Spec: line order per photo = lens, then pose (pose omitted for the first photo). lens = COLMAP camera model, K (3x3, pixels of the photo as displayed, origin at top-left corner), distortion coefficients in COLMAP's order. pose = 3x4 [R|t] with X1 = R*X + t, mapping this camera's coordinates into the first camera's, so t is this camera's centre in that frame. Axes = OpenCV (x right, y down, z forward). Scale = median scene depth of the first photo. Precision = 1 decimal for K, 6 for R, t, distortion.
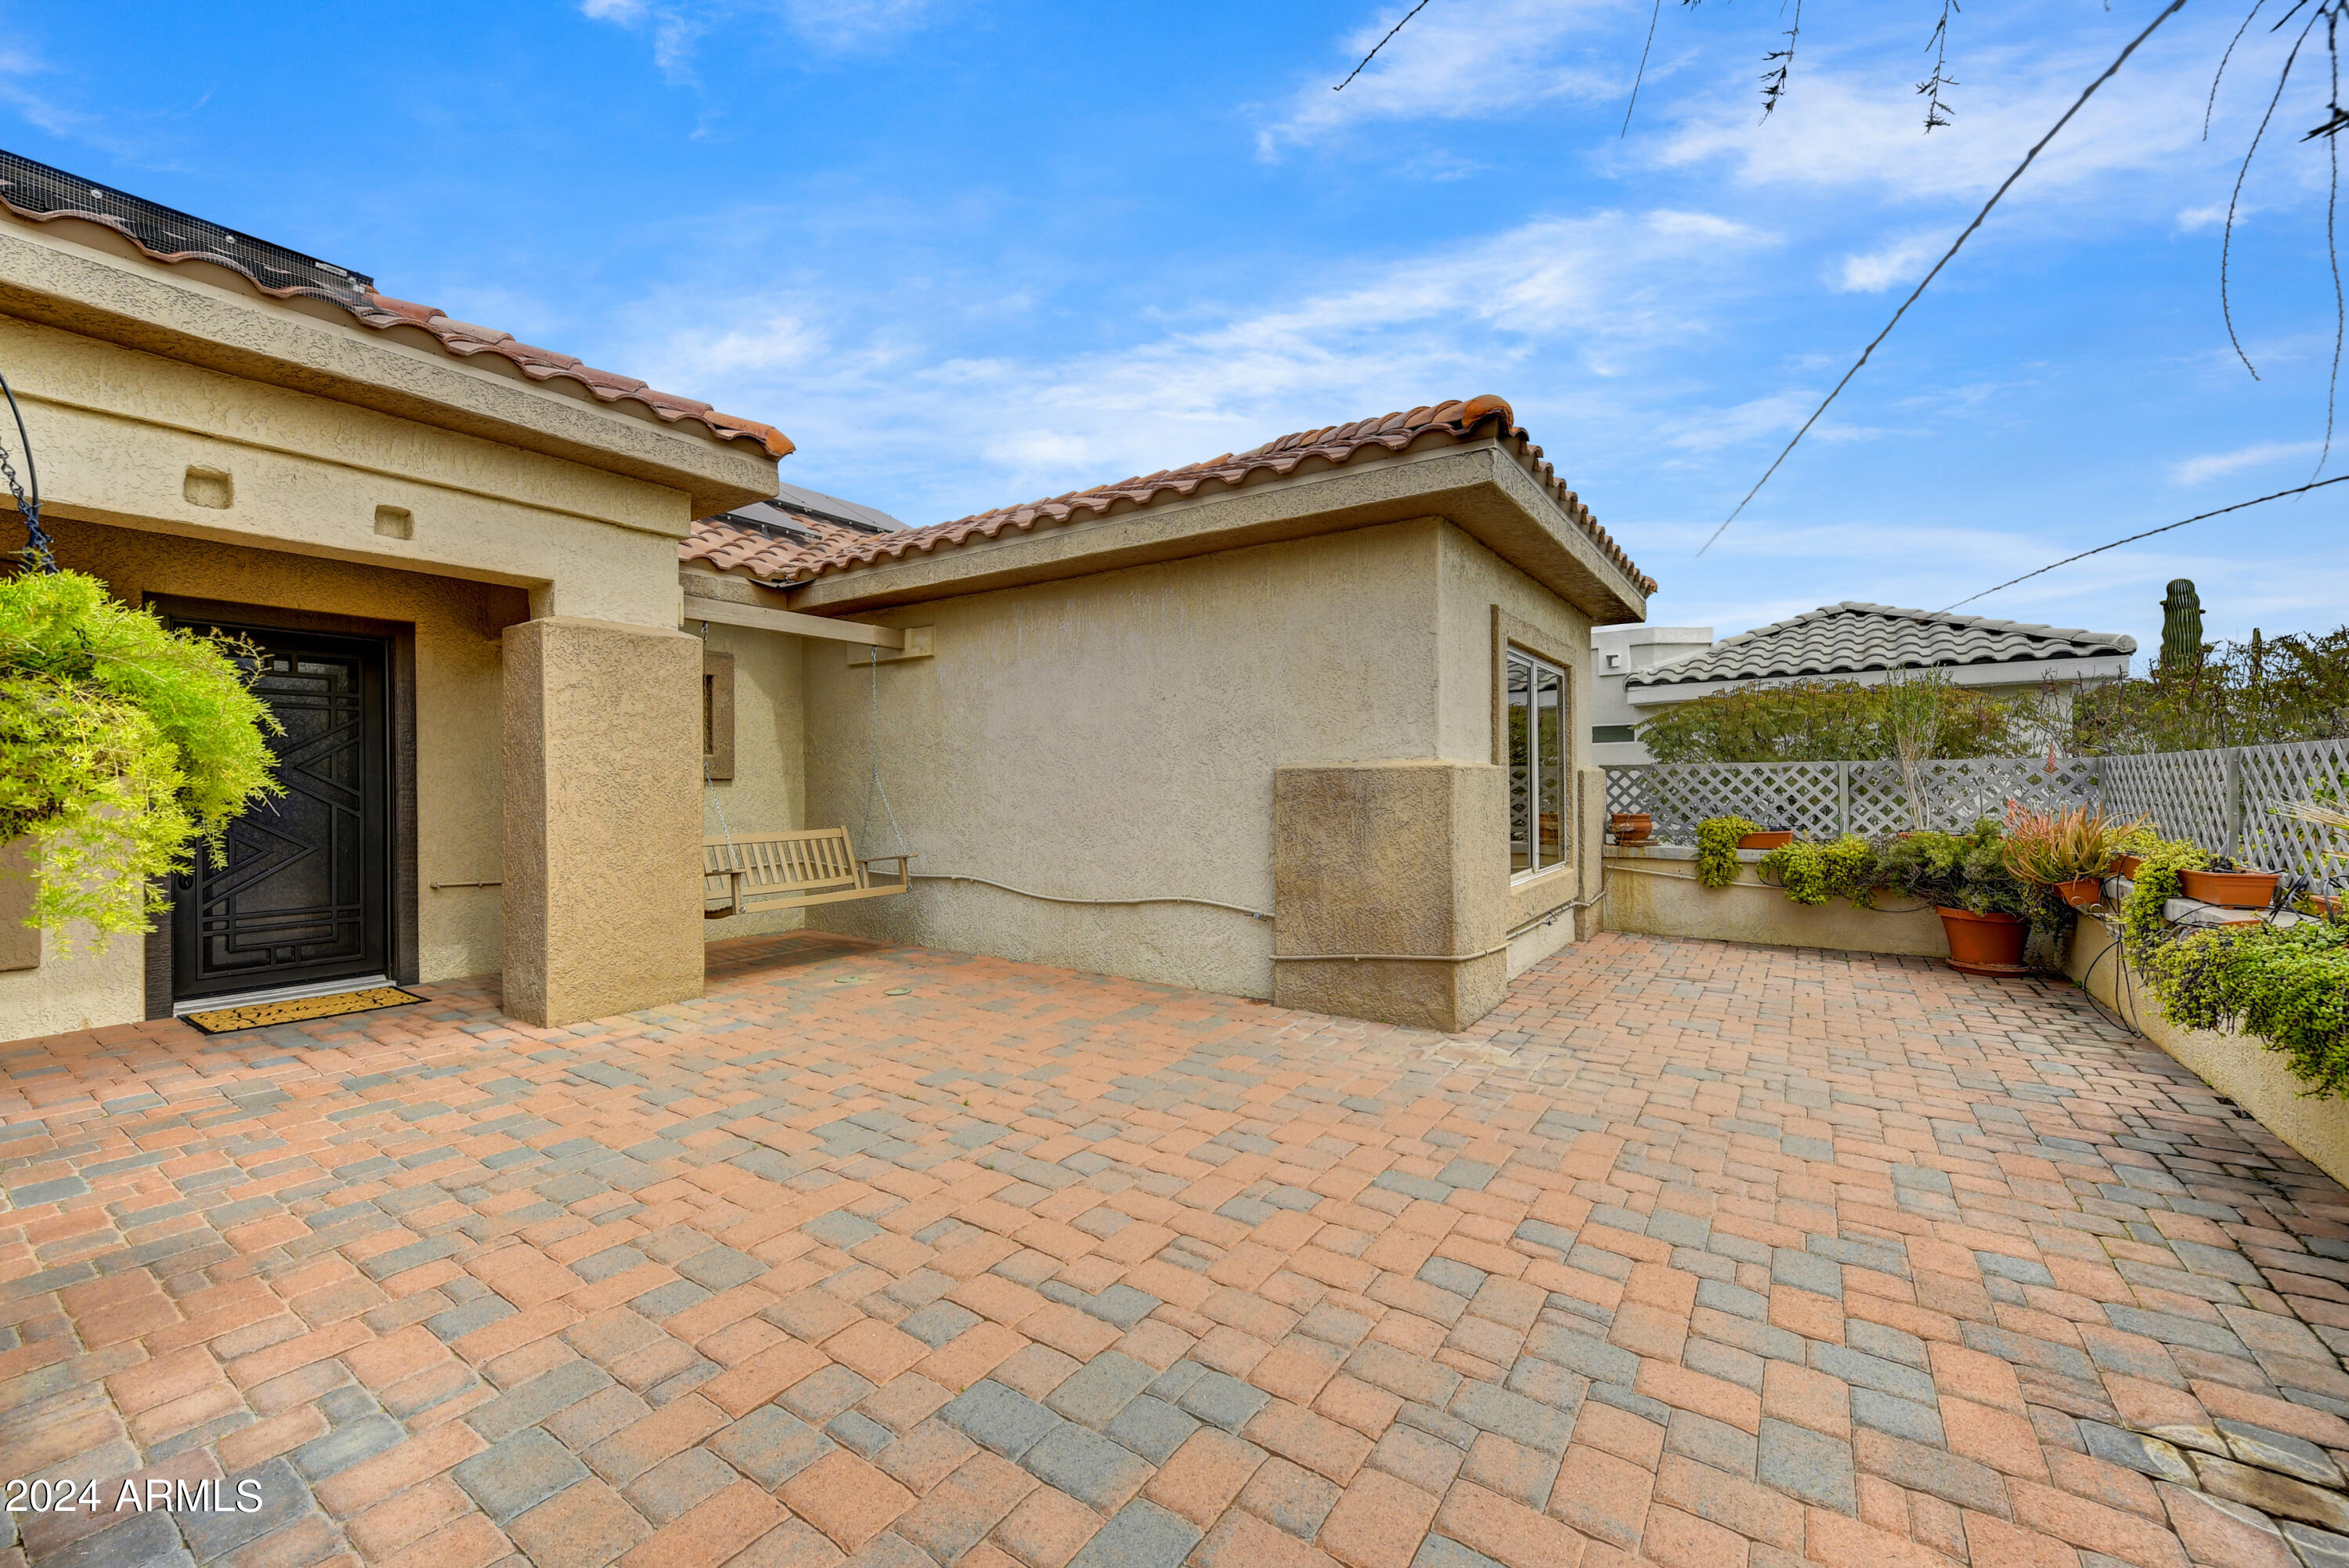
lens RADIAL K [[913.2, 0, 1172.3], [0, 913.2, 741.8], [0, 0, 1]] dist [-0.002573, -0.000314]
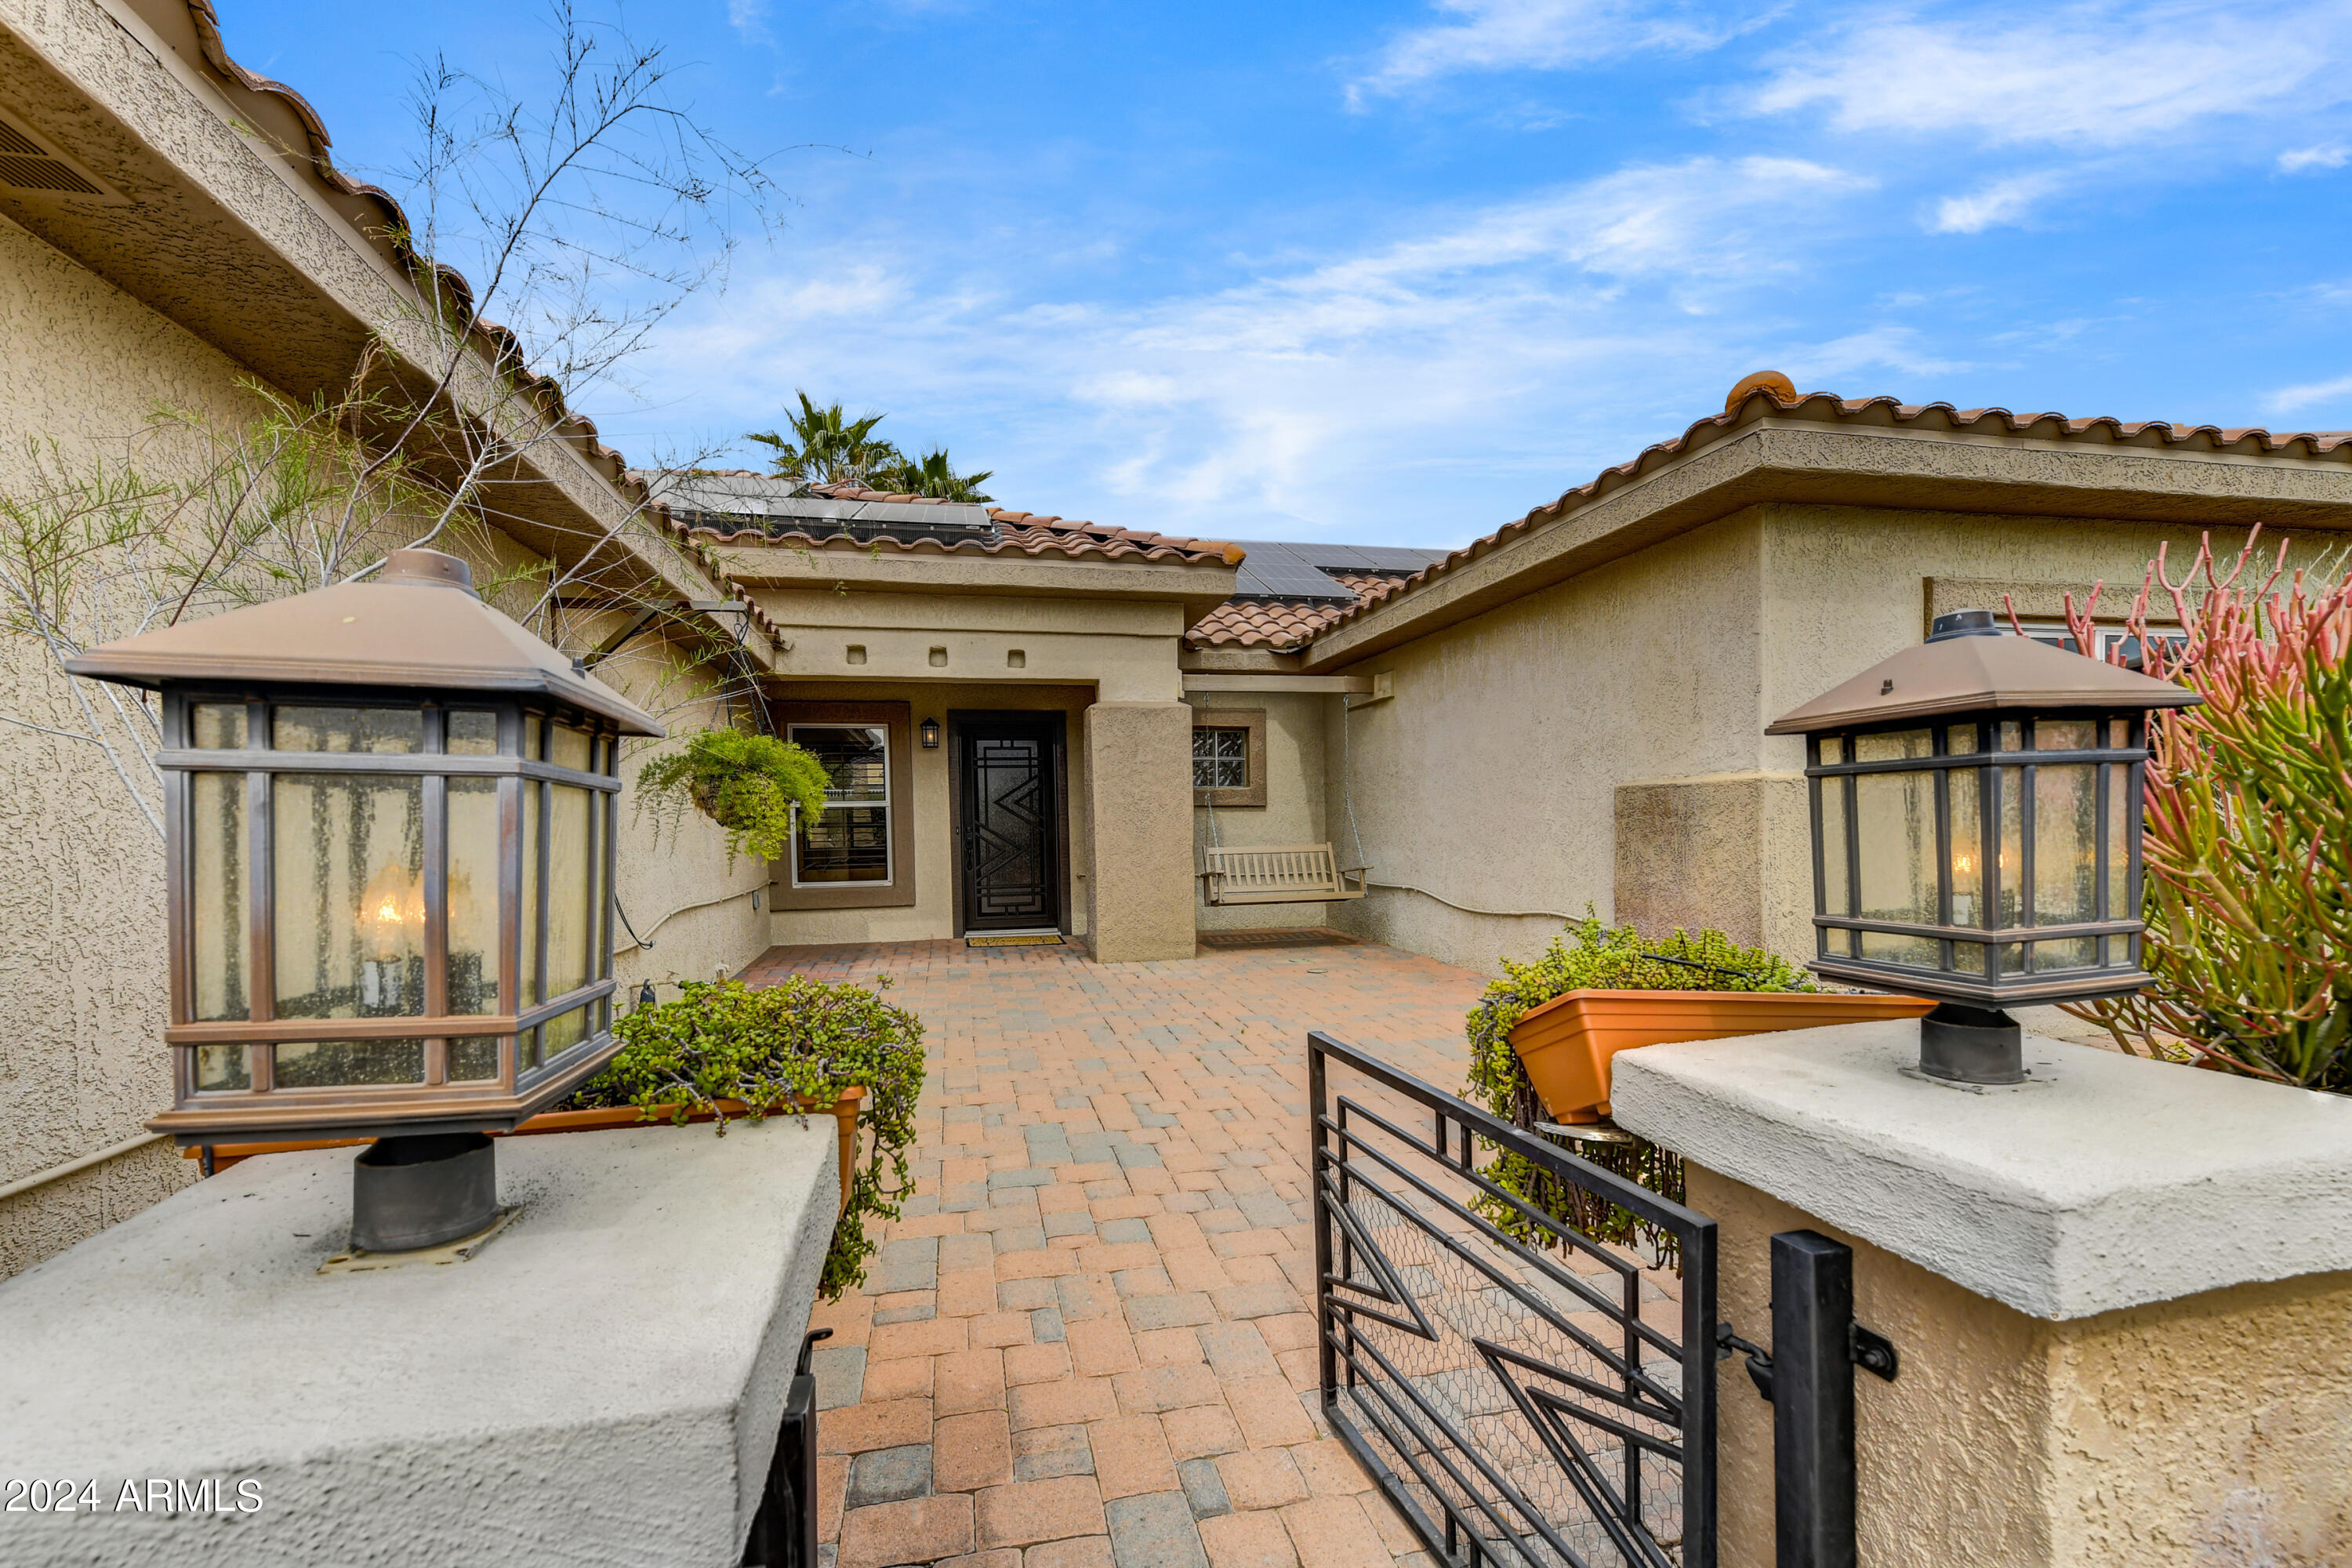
lens RADIAL K [[931.5, 0, 1176.0], [0, 931.5, 784.0], [0, 0, 1]] dist [0.002199, -0.000278]
pose [[0.733899, -0.030714, -0.678564, 0.467878], [0.042008, 0.999117, 0.000210, 0.006528], [0.677958, -0.028659, 0.734541, -0.078692]]
